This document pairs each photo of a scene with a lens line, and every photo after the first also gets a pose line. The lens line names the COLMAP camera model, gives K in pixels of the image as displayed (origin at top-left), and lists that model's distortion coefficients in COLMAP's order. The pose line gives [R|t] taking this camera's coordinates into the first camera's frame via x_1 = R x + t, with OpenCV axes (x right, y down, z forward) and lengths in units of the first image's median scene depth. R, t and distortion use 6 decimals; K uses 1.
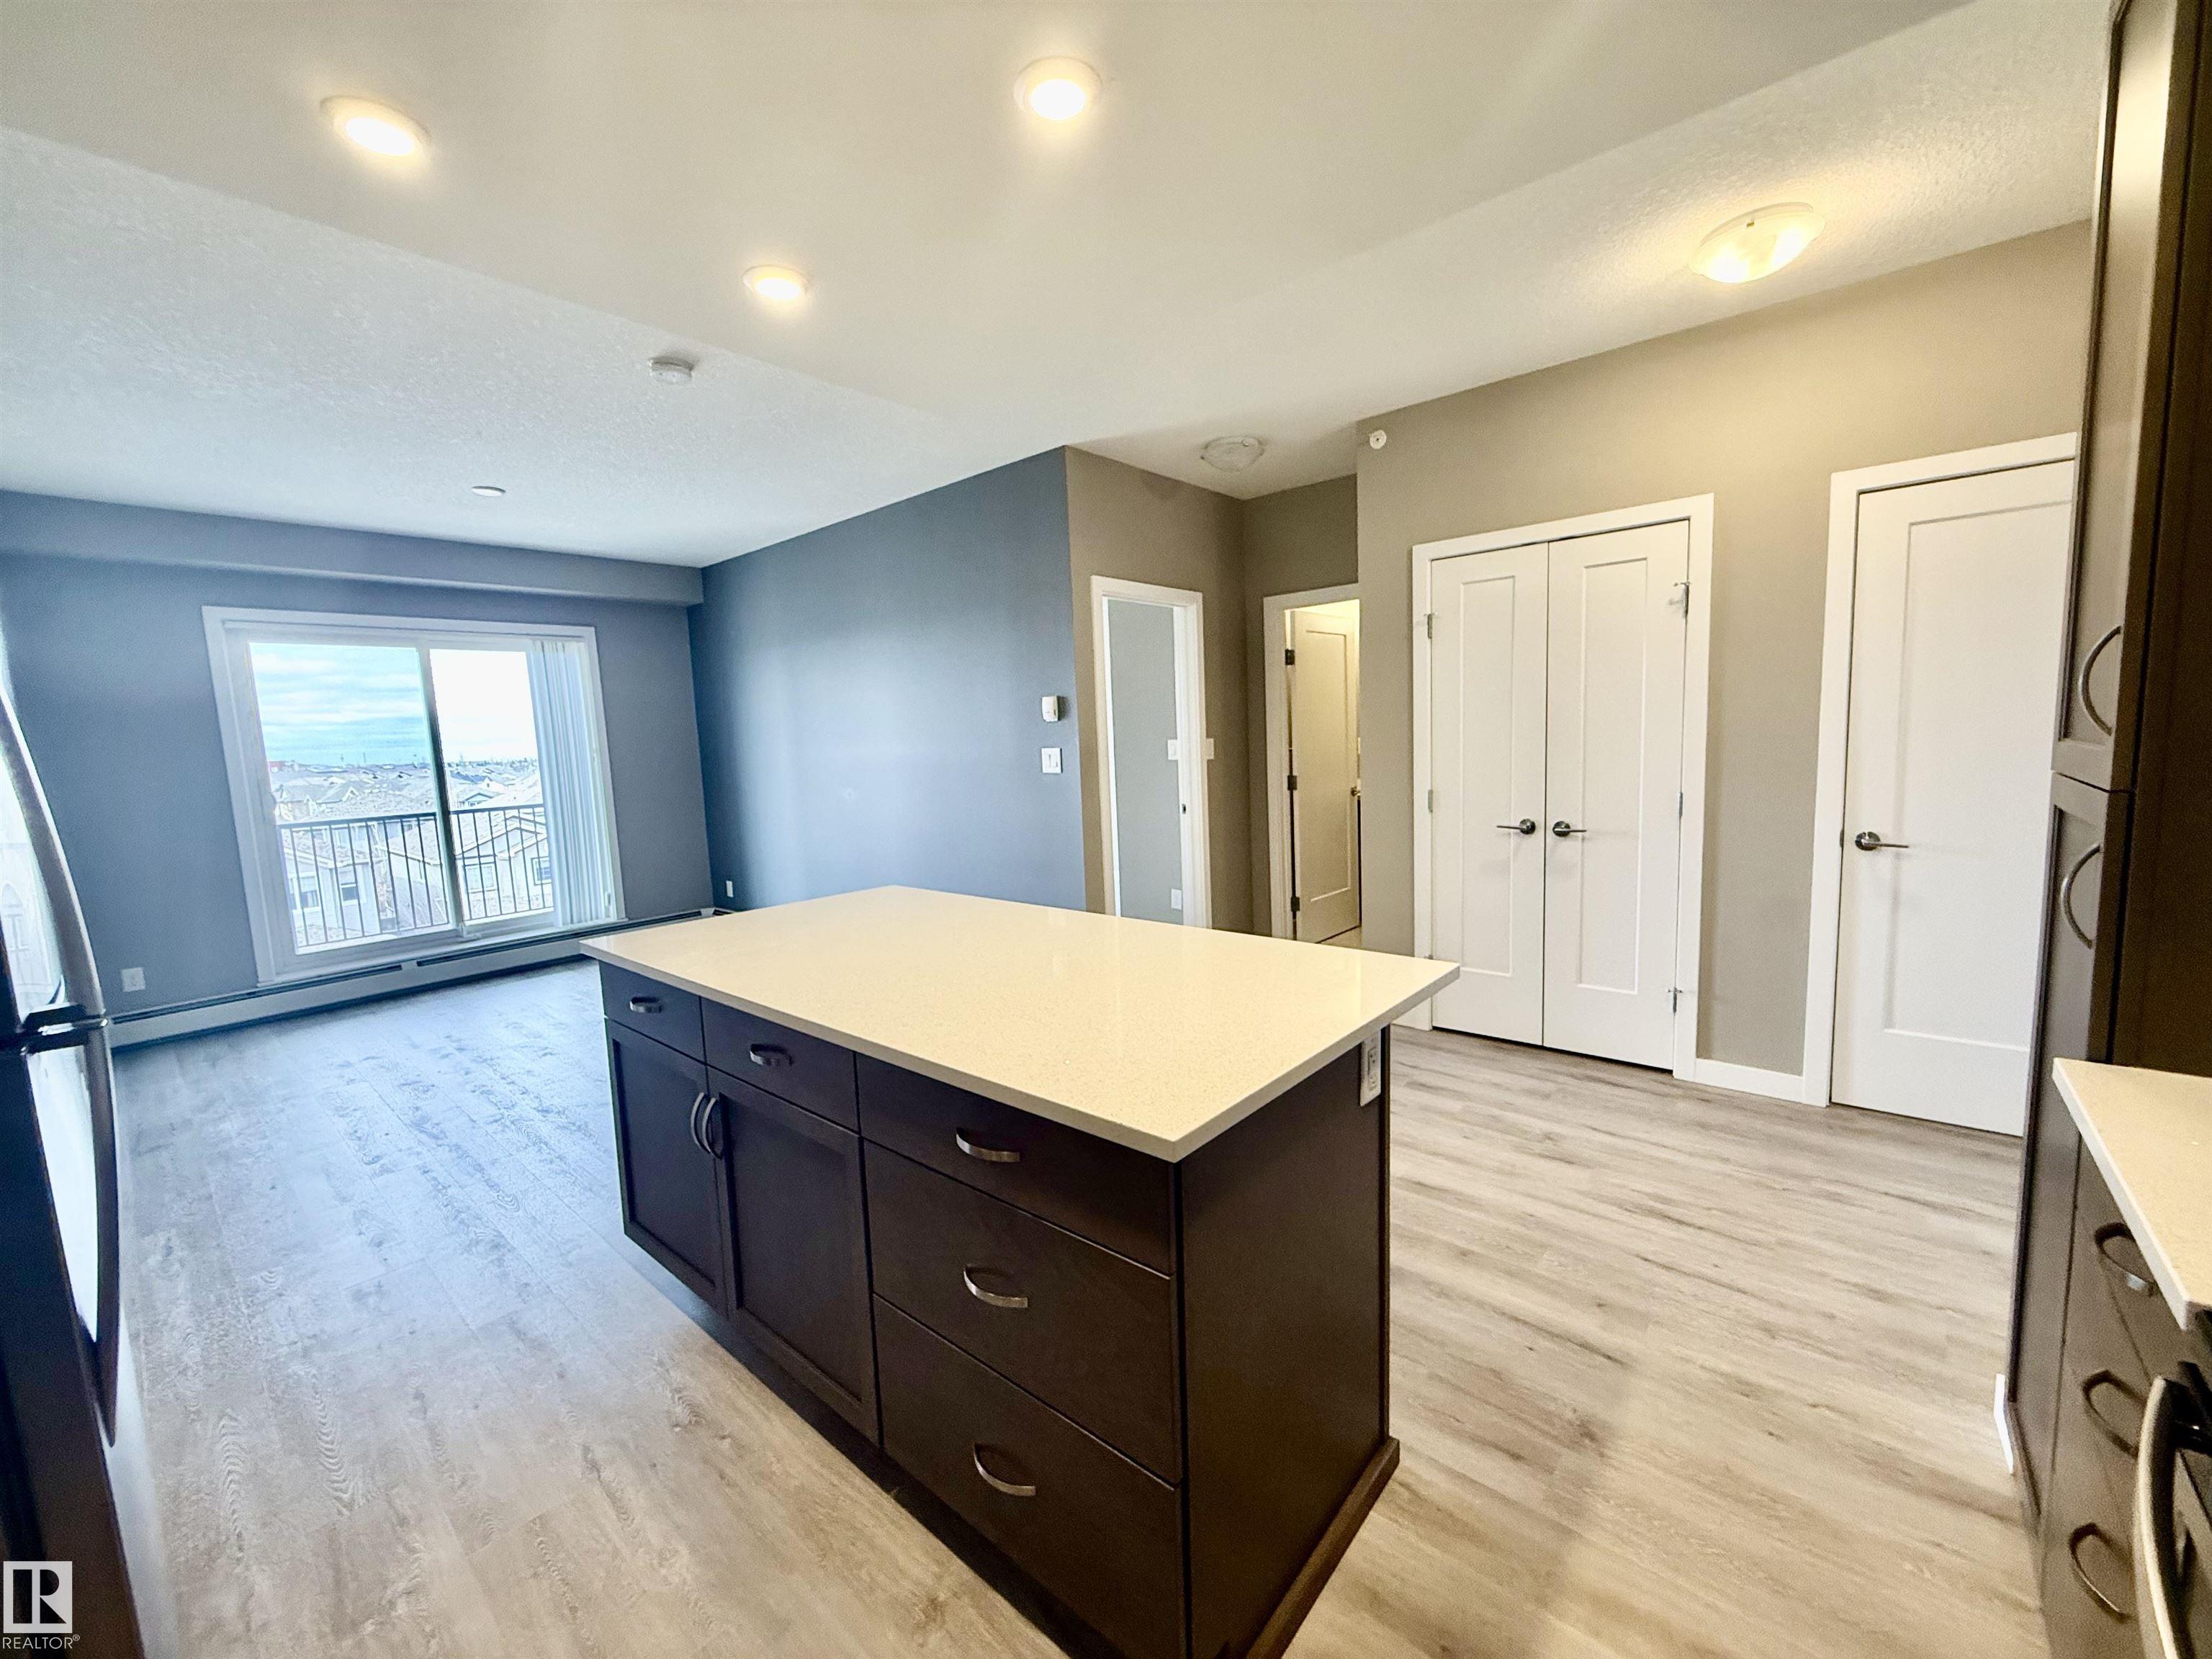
lens RADIAL K [[878.3, 0, 1117.2], [0, 878.3, 840.1], [0, 0, 1]] dist [0.000613, -0.000560]
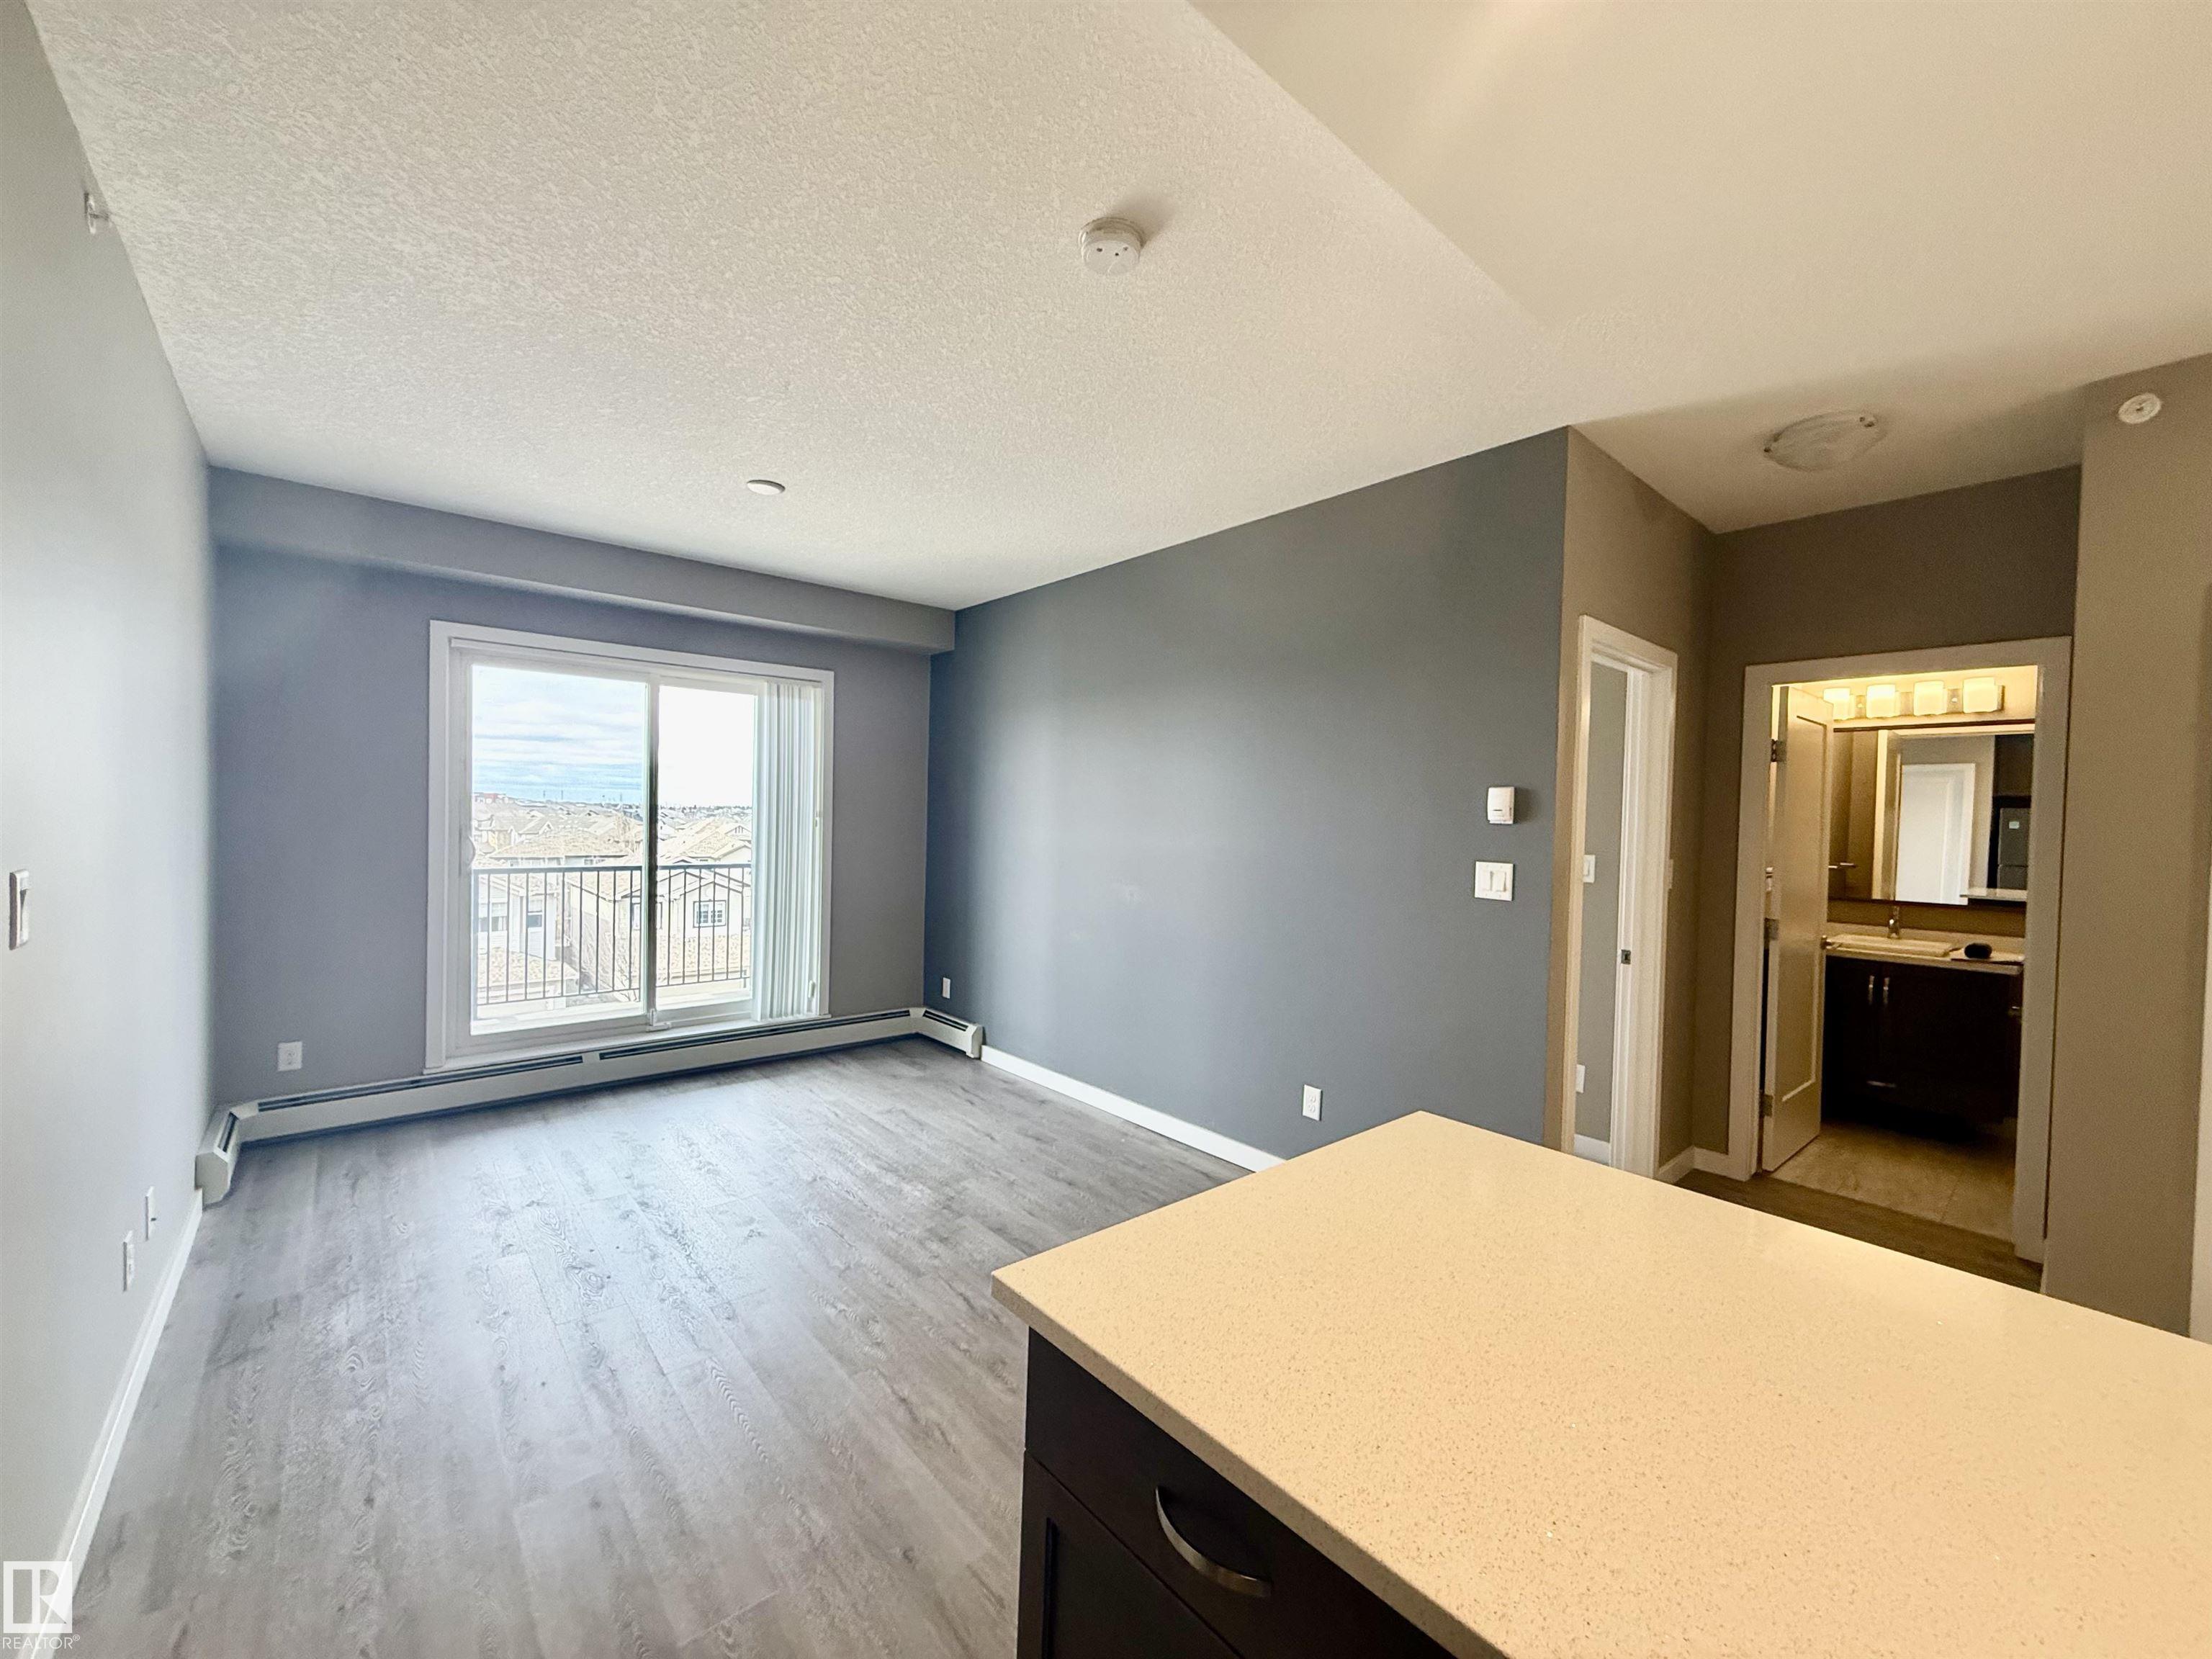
lens RADIAL K [[878.3, 0, 1114.6], [0, 878.3, 846.8], [0, 0, 1]] dist [0.000613, -0.000560]
pose [[0.987147, 0.072234, -0.142556, -0.272875], [-0.084080, 0.993331, -0.078899, -0.039495], [0.135906, 0.089871, 0.986637, 0.295273]]
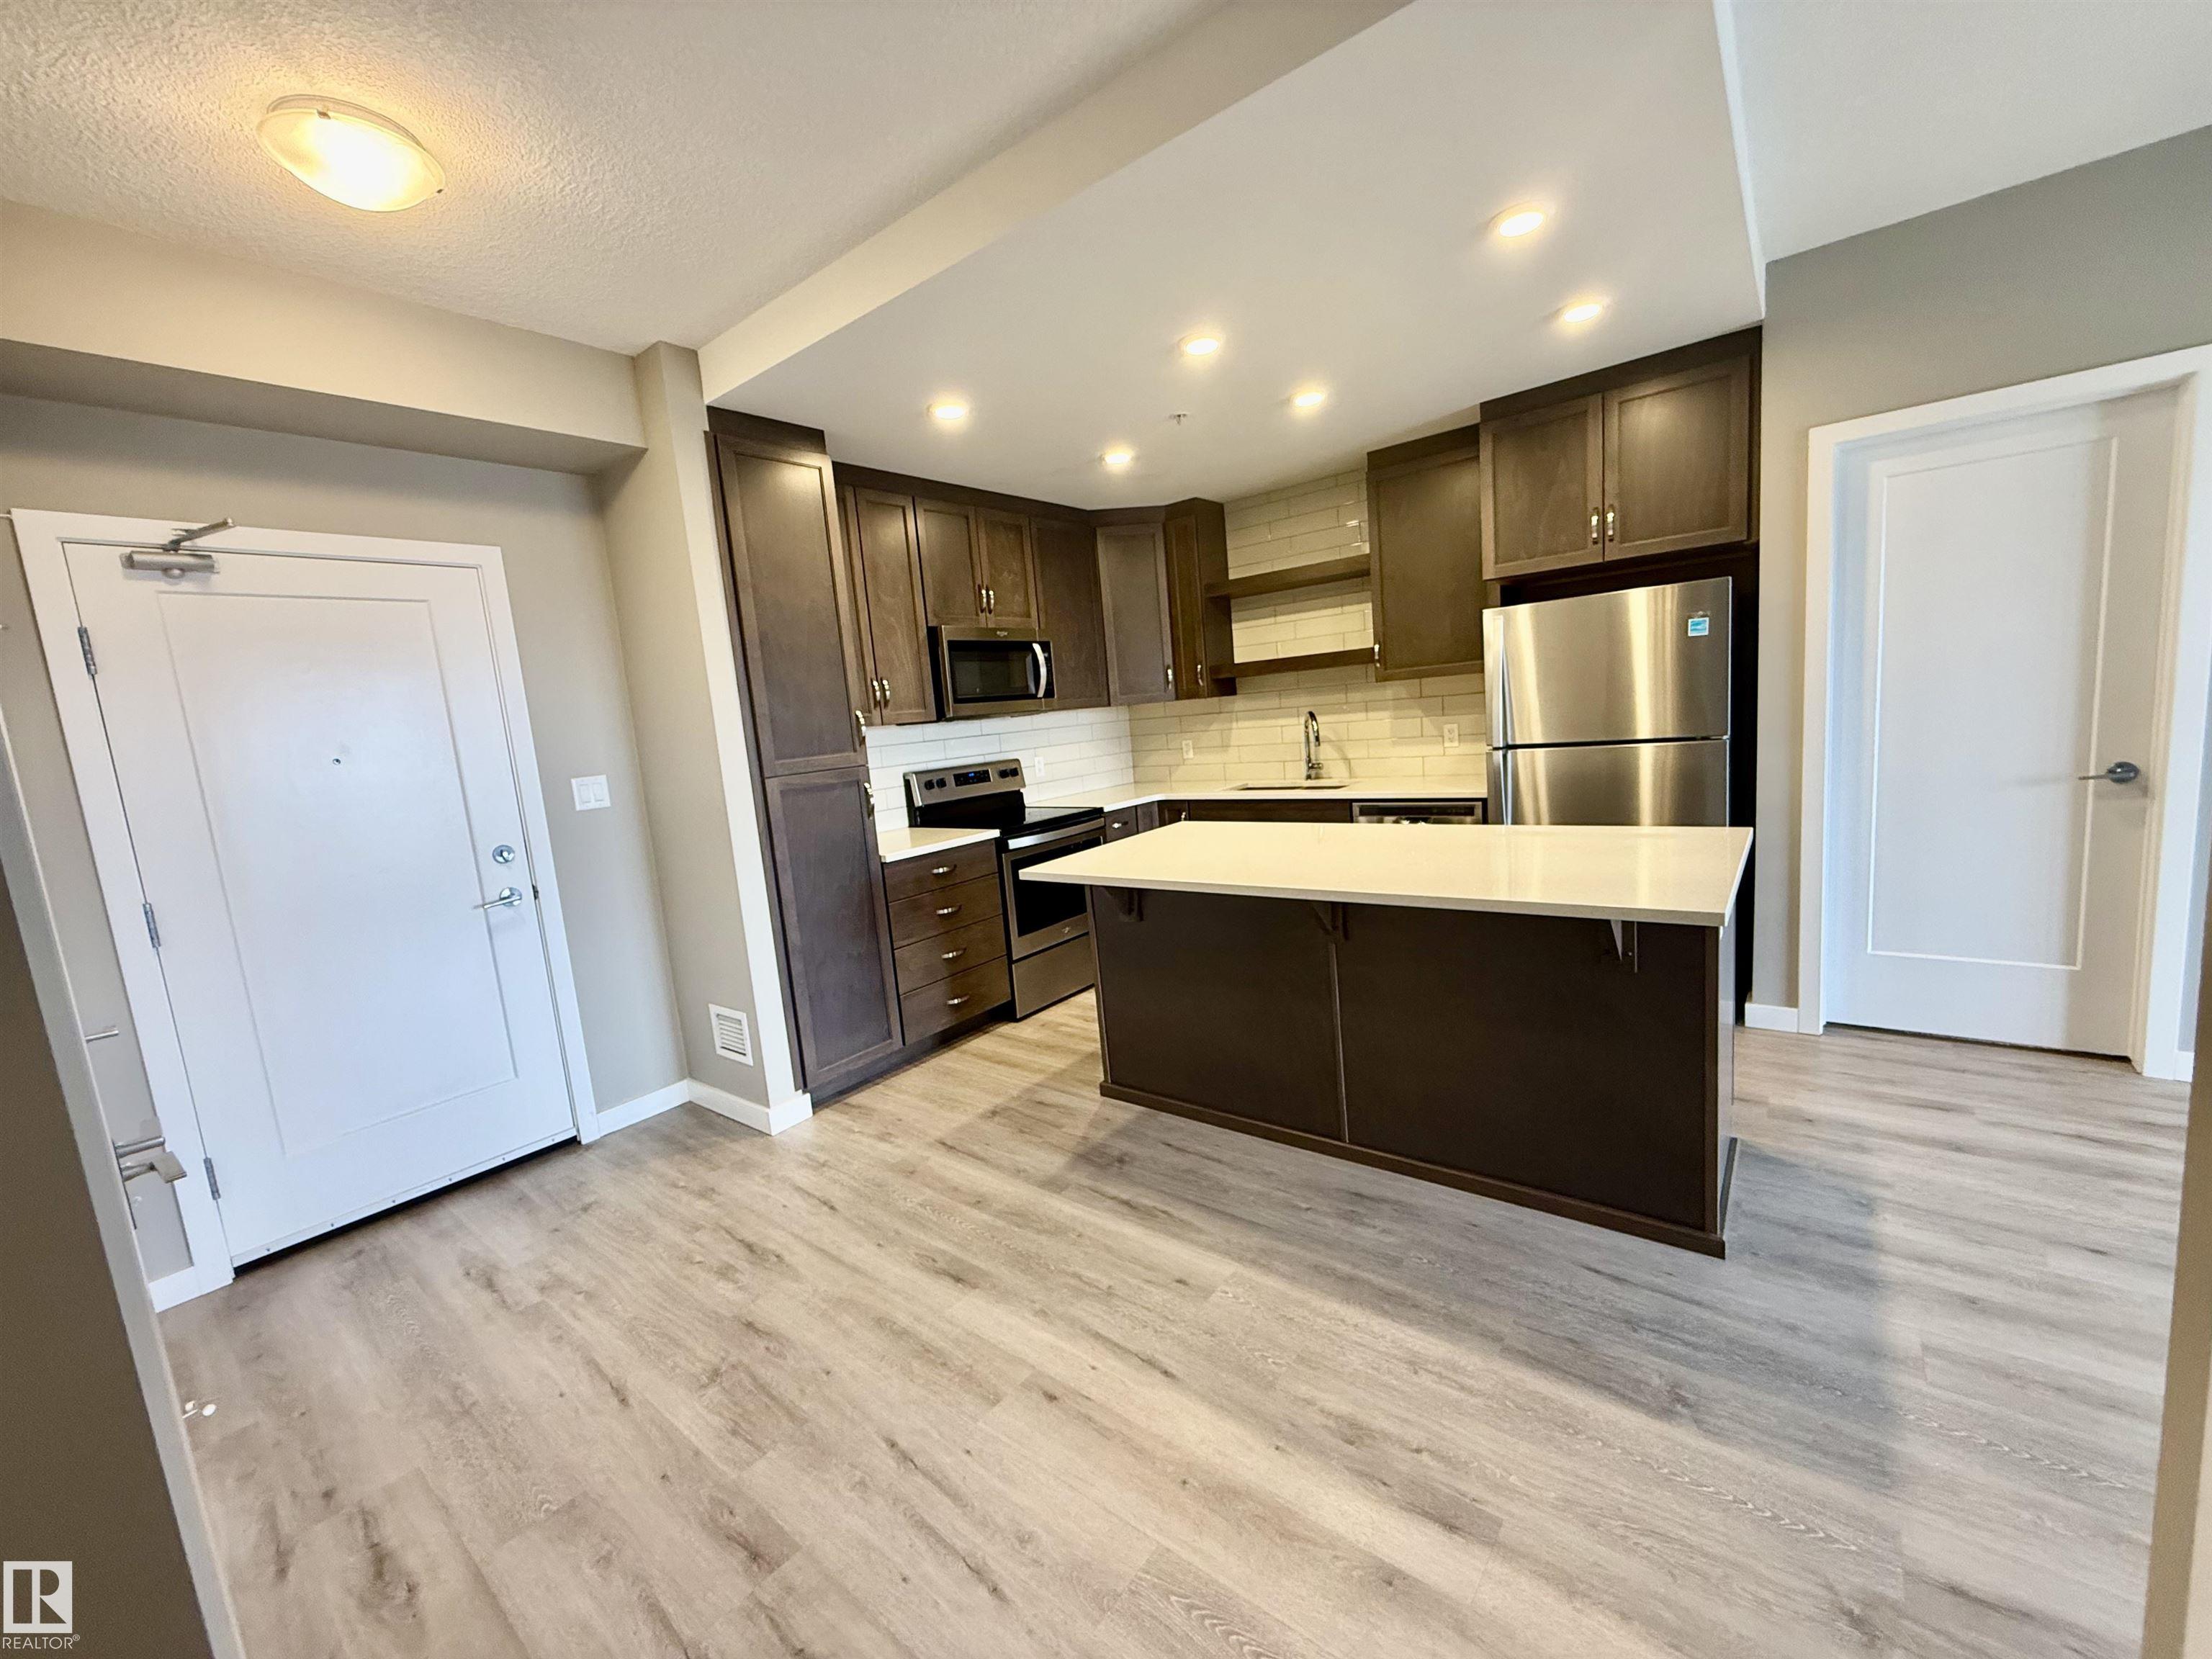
lens RADIAL K [[878.3, 0, 1105.1], [0, 878.3, 823.2], [0, 0, 1]] dist [0.000613, -0.000560]
pose [[-0.991048, 0.132952, -0.012183, 0.102618], [0.125819, 0.960589, 0.247869, -0.137799], [0.044658, 0.244117, -0.968717, 1.091462]]
